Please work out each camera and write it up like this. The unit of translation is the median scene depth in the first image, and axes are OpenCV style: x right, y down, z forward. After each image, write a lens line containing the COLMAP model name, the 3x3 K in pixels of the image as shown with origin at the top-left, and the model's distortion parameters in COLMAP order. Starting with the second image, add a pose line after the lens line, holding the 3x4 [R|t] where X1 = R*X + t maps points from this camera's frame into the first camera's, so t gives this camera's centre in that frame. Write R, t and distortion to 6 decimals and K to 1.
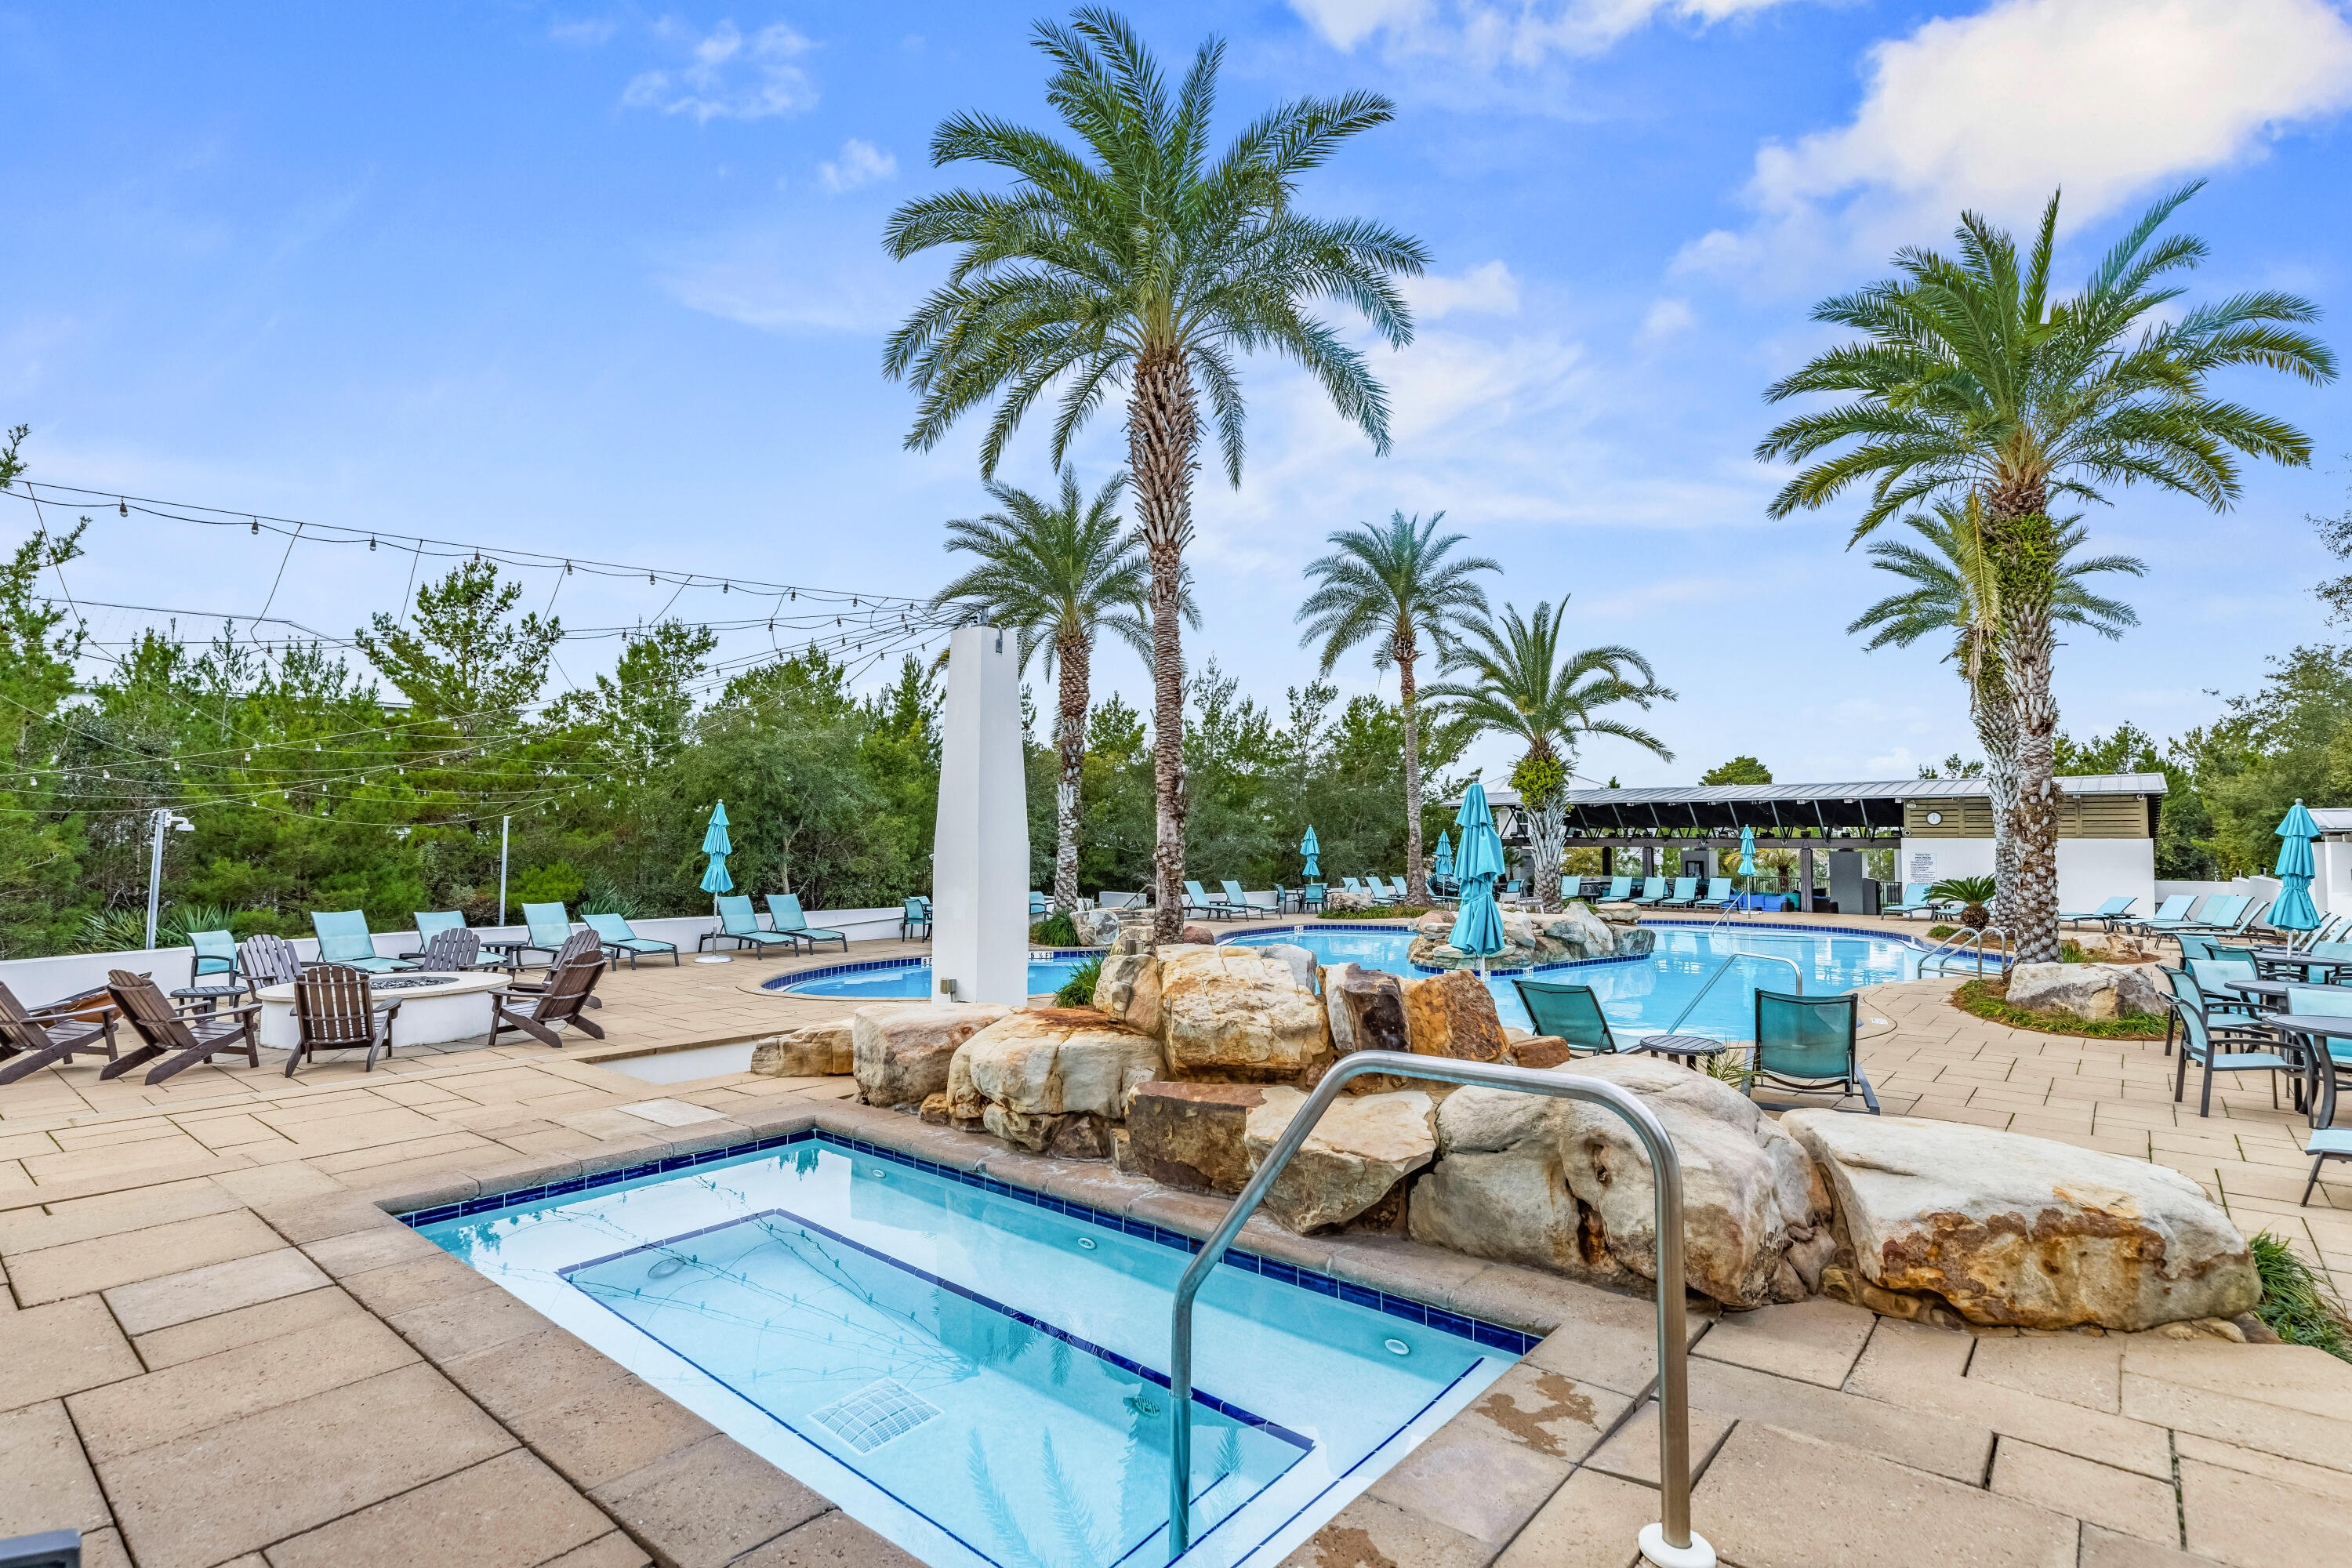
lens RADIAL K [[1171.6, 0, 1170.9], [0, 1171.6, 798.2], [0, 0, 1]] dist [-0.002338, -0.000774]
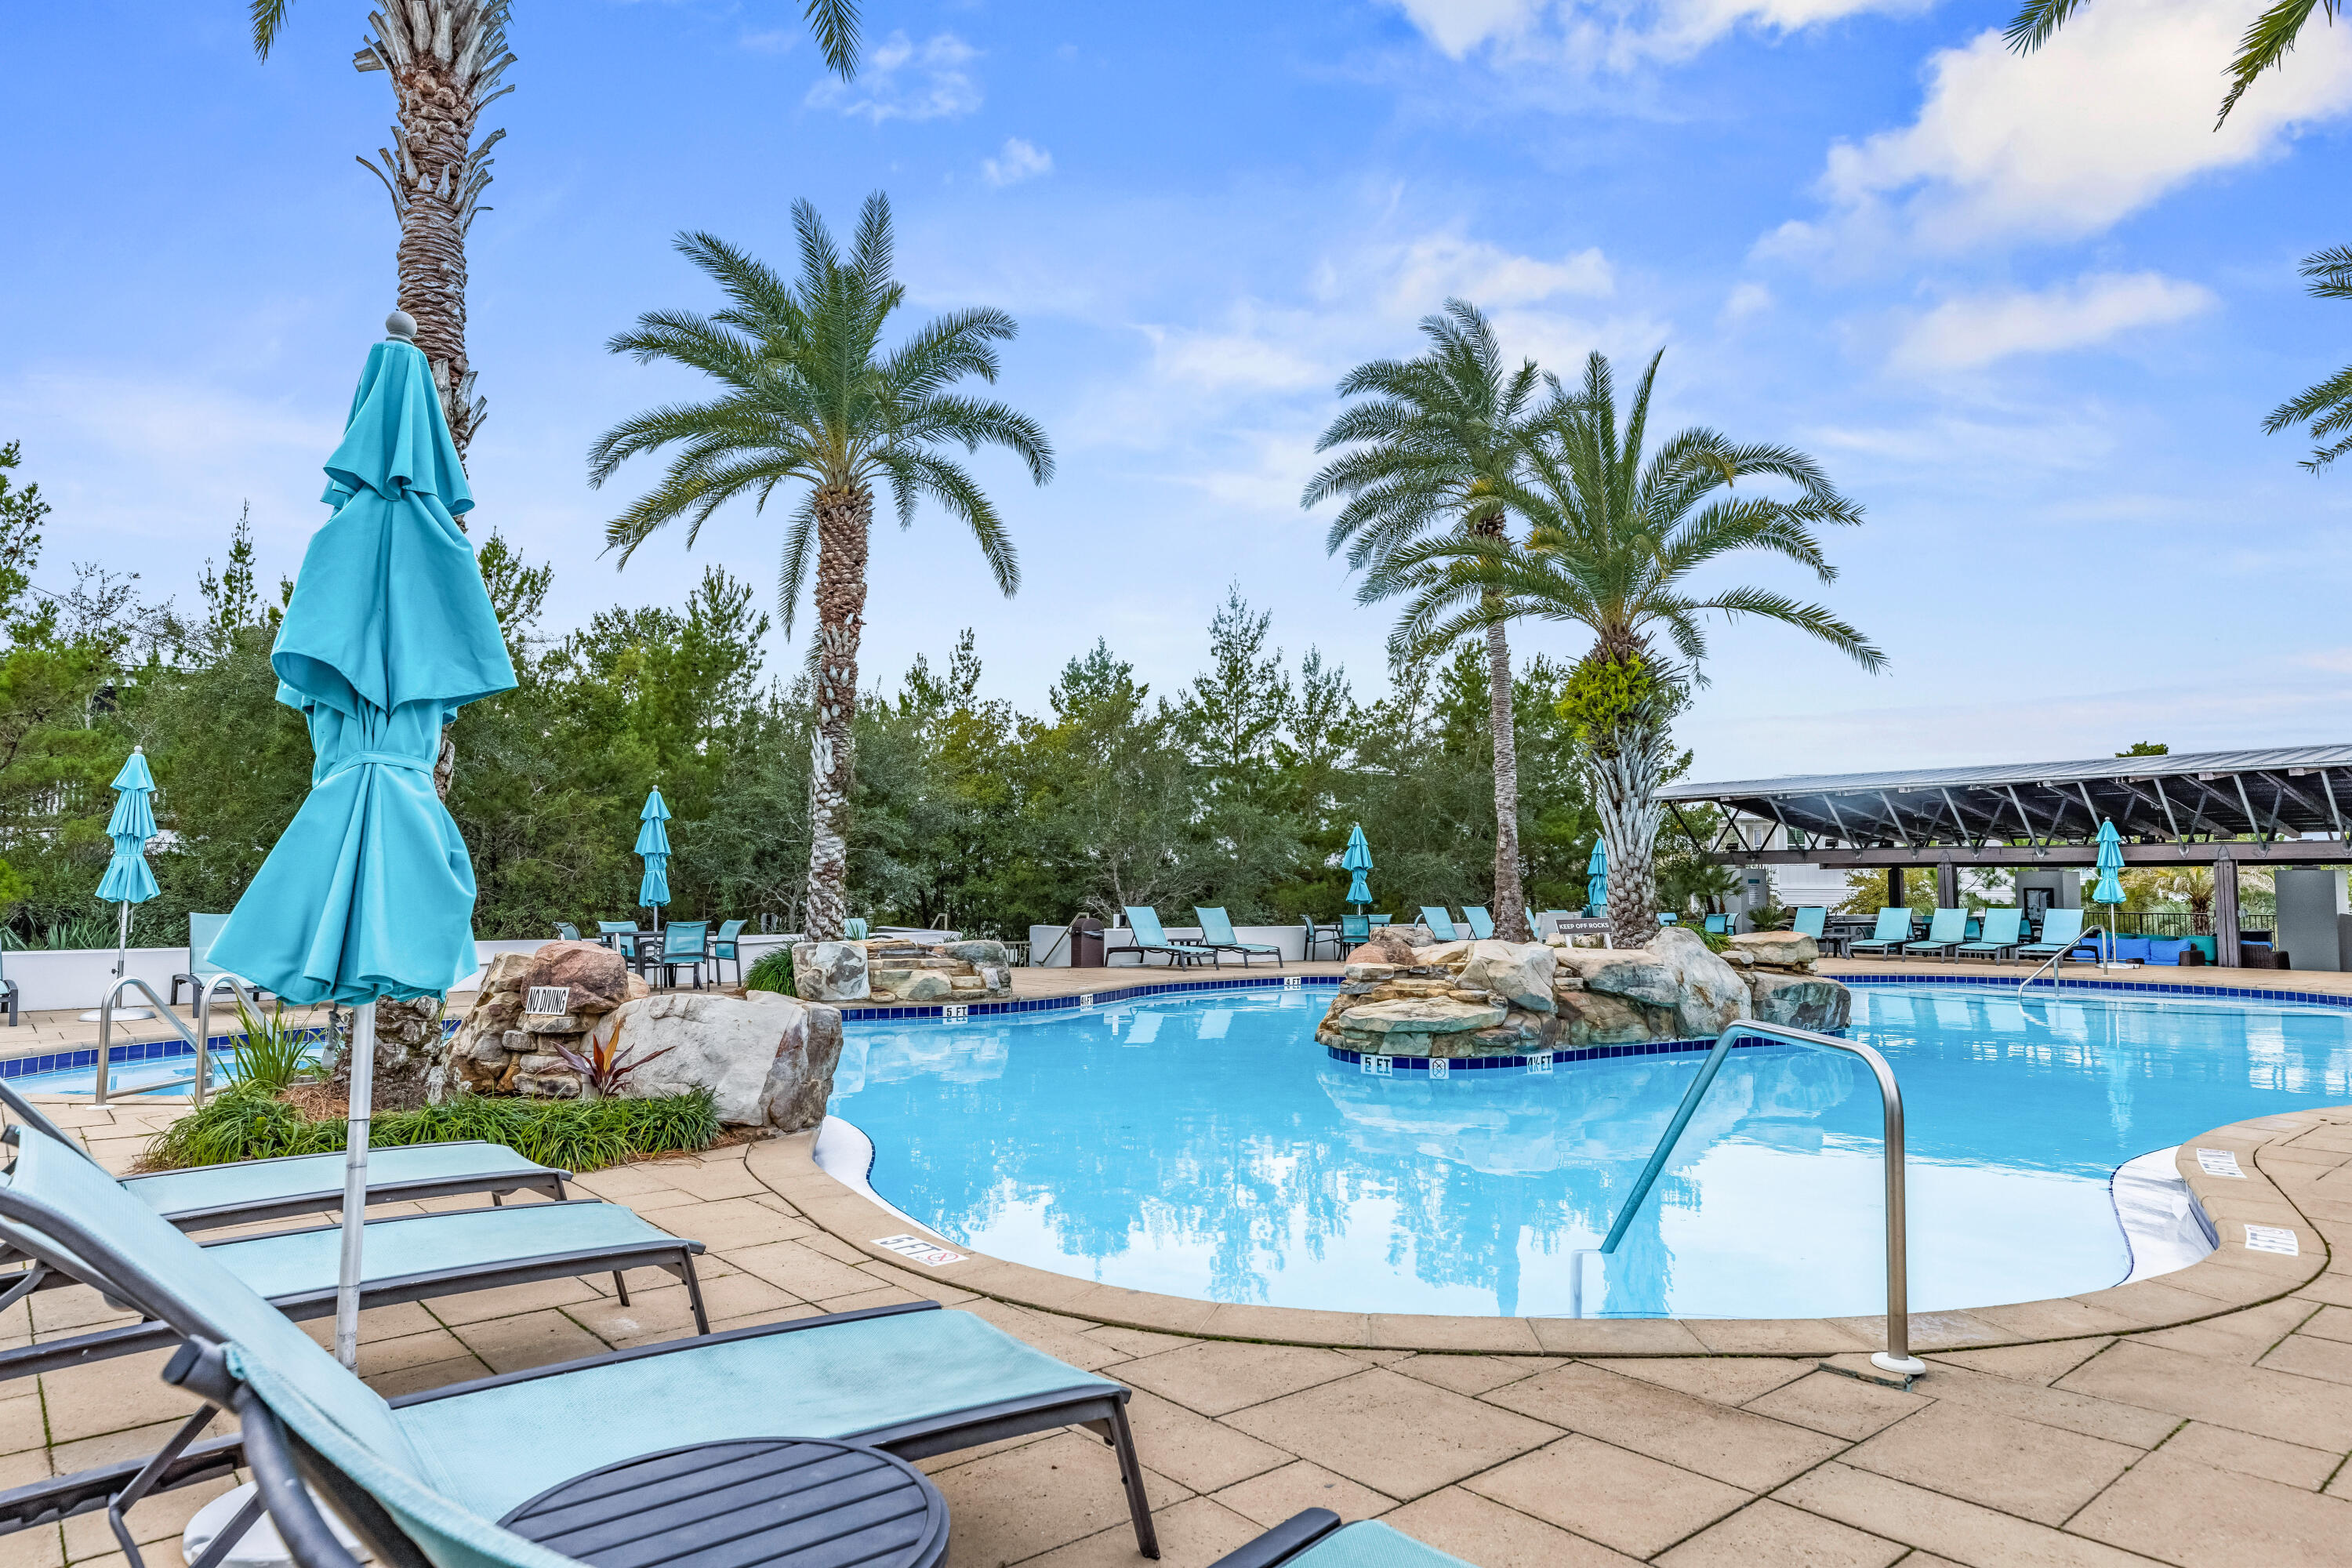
lens RADIAL K [[1408.1, 0, 1175.0], [0, 1408.1, 770.5], [0, 0, 1]] dist [0.009577, -0.000507]
pose [[0.986544, -0.015396, -0.162768, 0.209347], [0.007684, 0.998822, -0.047904, 0.043189], [0.163313, 0.046009, 0.985501, 0.314429]]
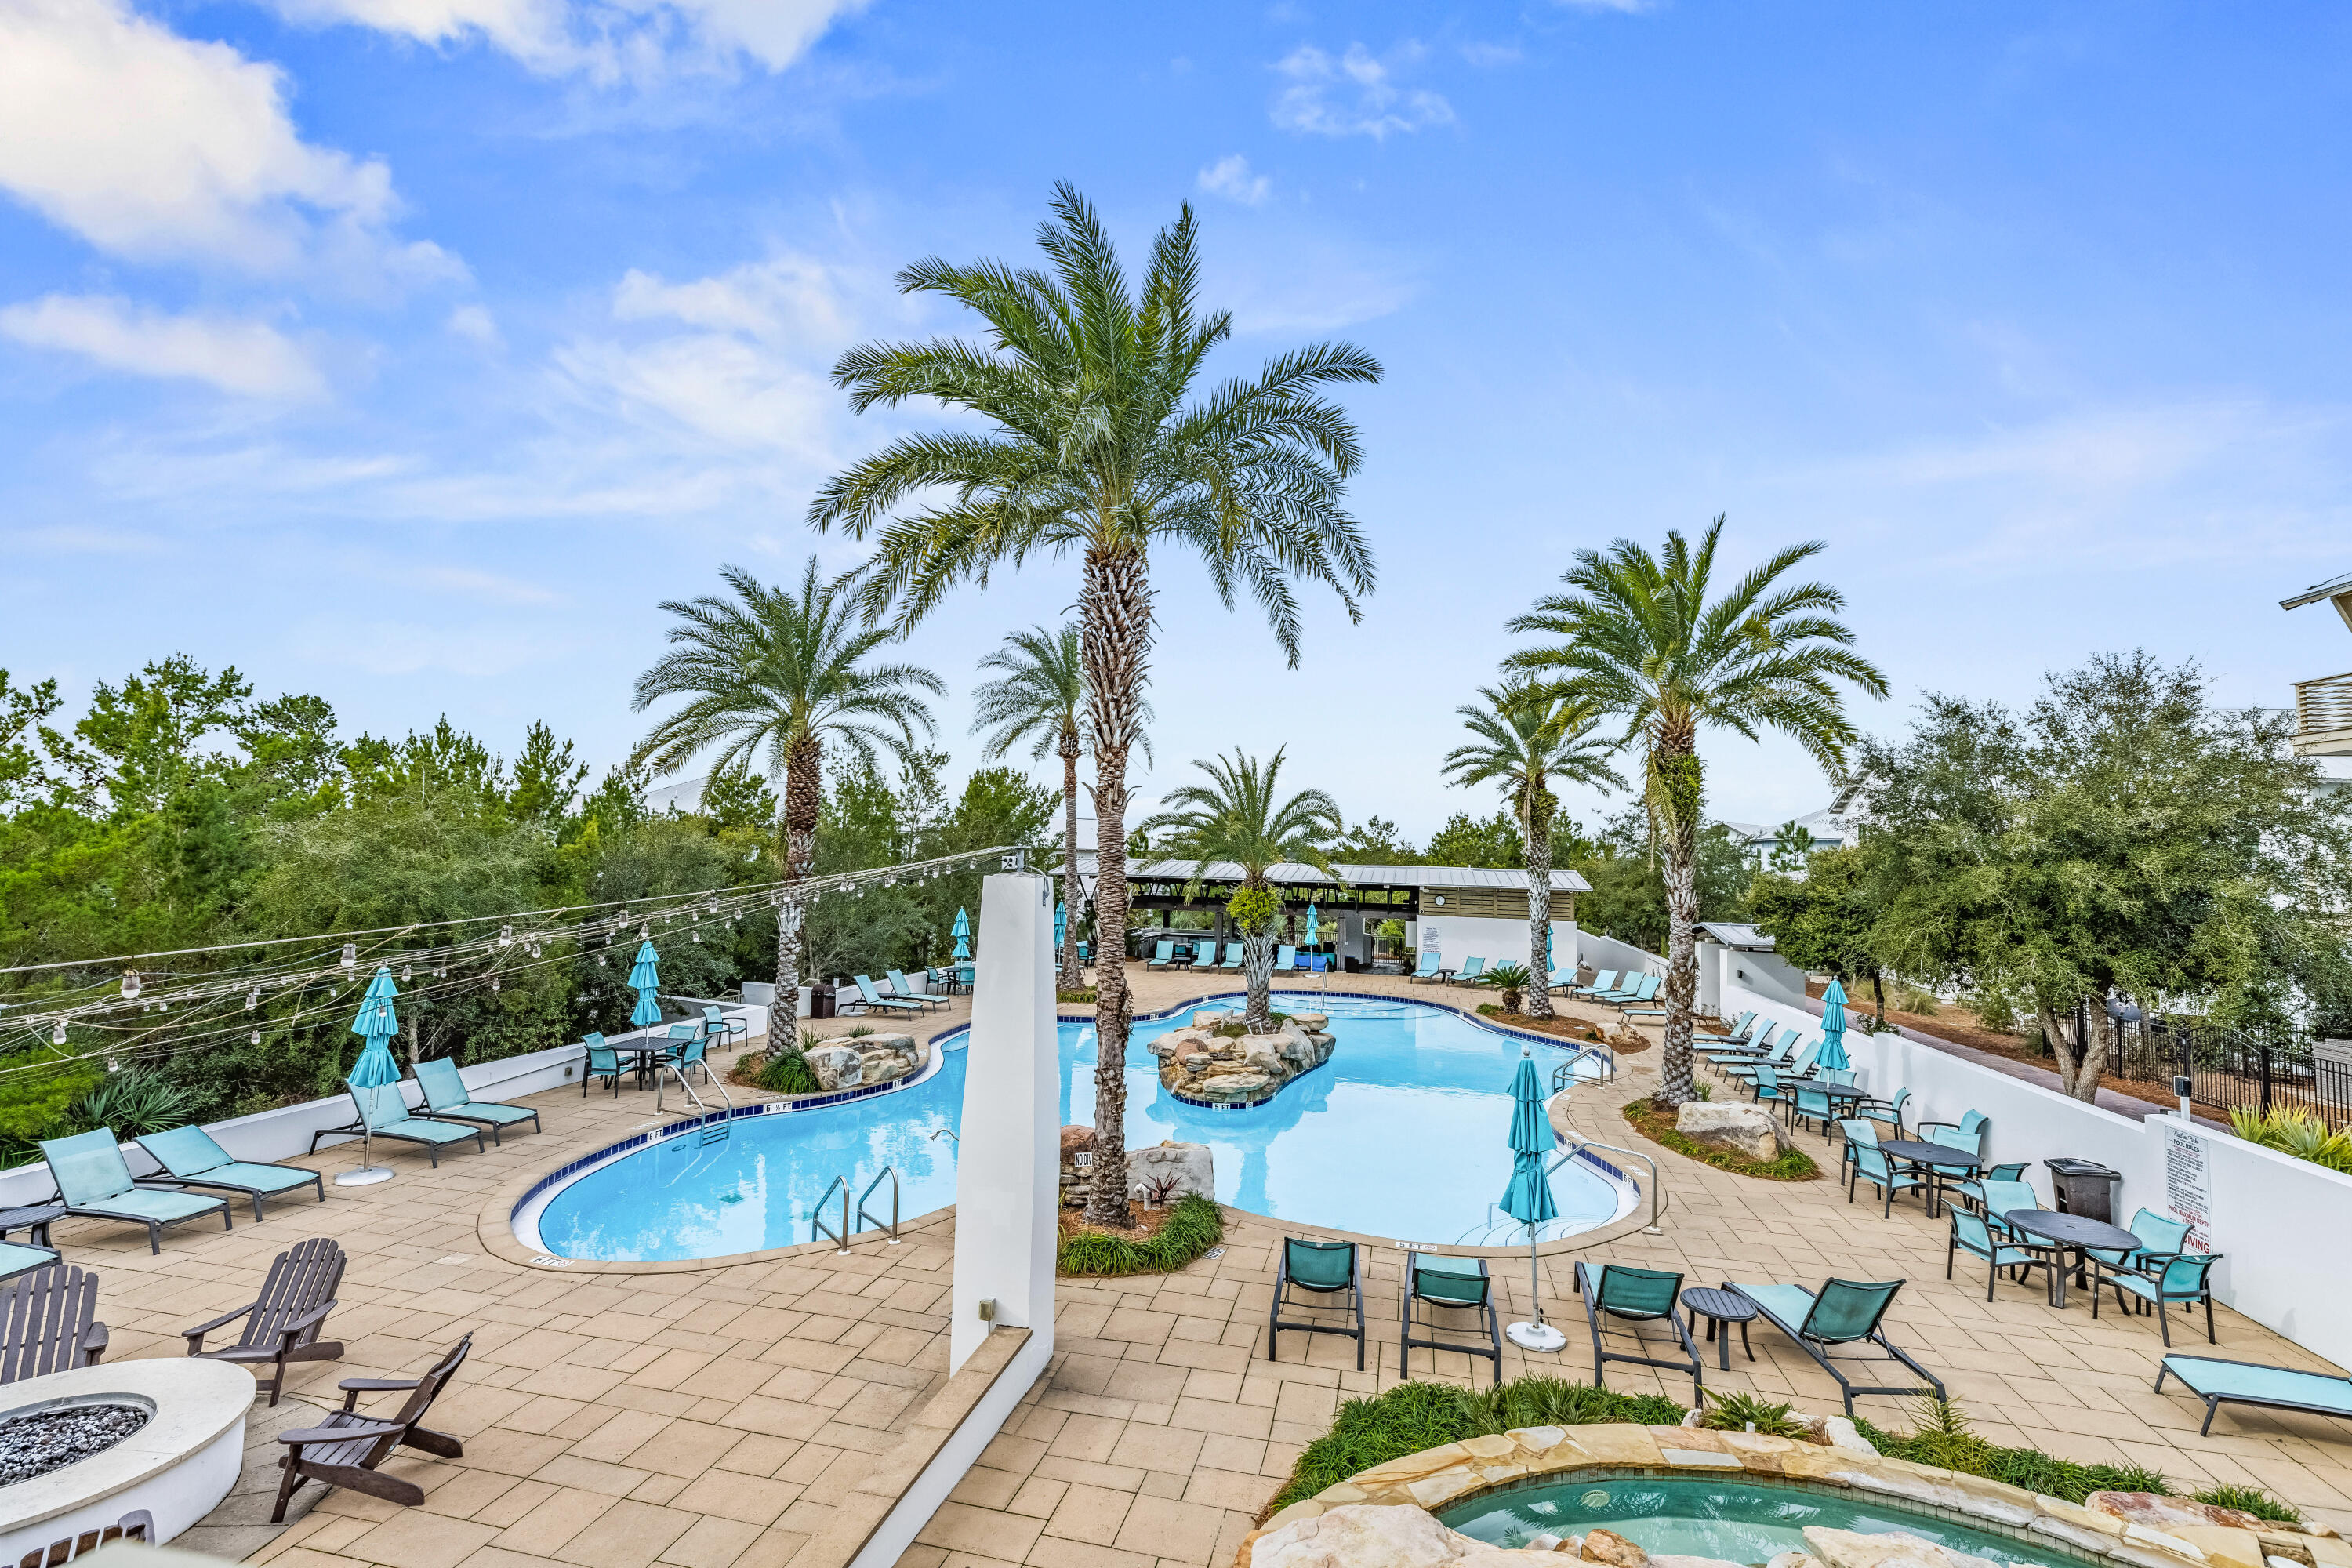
lens RADIAL K [[1071.7, 0, 1178.8], [0, 1071.7, 794.5], [0, 0, 1]] dist [0.008862, 0.000597]
pose [[0.886805, 0.043803, 0.460063, -0.211366], [-0.041399, 0.999025, -0.015317, -0.097879], [-0.460285, -0.005463, 0.887754, 0.119228]]
